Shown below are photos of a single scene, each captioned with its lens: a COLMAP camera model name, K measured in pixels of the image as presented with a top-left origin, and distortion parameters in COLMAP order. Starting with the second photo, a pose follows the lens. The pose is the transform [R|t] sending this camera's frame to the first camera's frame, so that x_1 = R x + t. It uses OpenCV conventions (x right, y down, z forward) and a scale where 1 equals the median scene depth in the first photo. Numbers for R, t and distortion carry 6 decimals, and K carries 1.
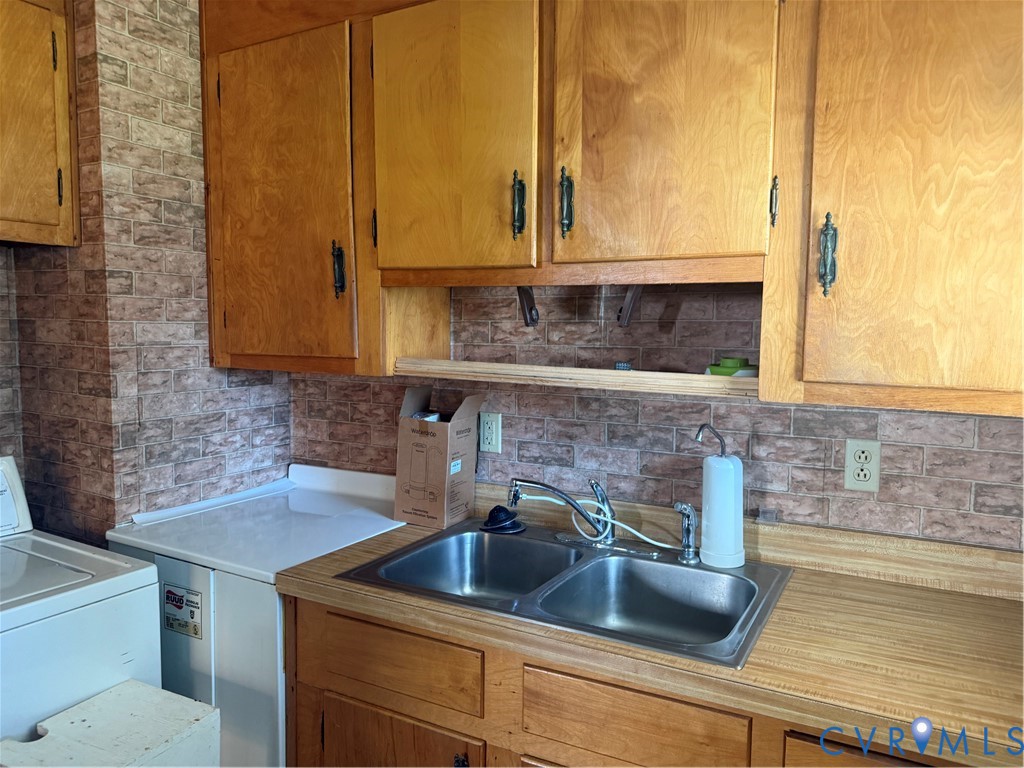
lens RADIAL K [[711.1, 0, 514.6], [0, 711.1, 390.2], [0, 0, 1]] dist [0.044274, -0.085217]
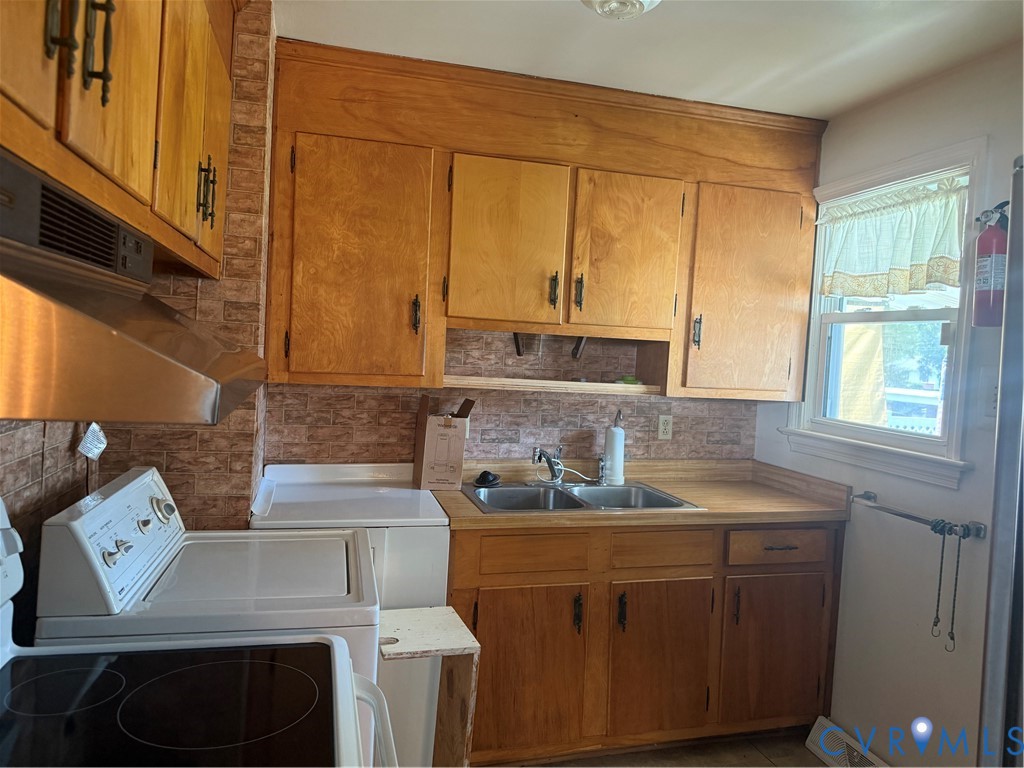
lens RADIAL K [[711.1, 0, 514.6], [0, 711.1, 390.2], [0, 0, 1]] dist [0.044274, -0.085217]
pose [[0.722186, -0.017181, 0.691485, -1.153795], [0.025430, 0.999675, -0.001720, -0.009415], [-0.691231, 0.018826, 0.722388, -0.179173]]
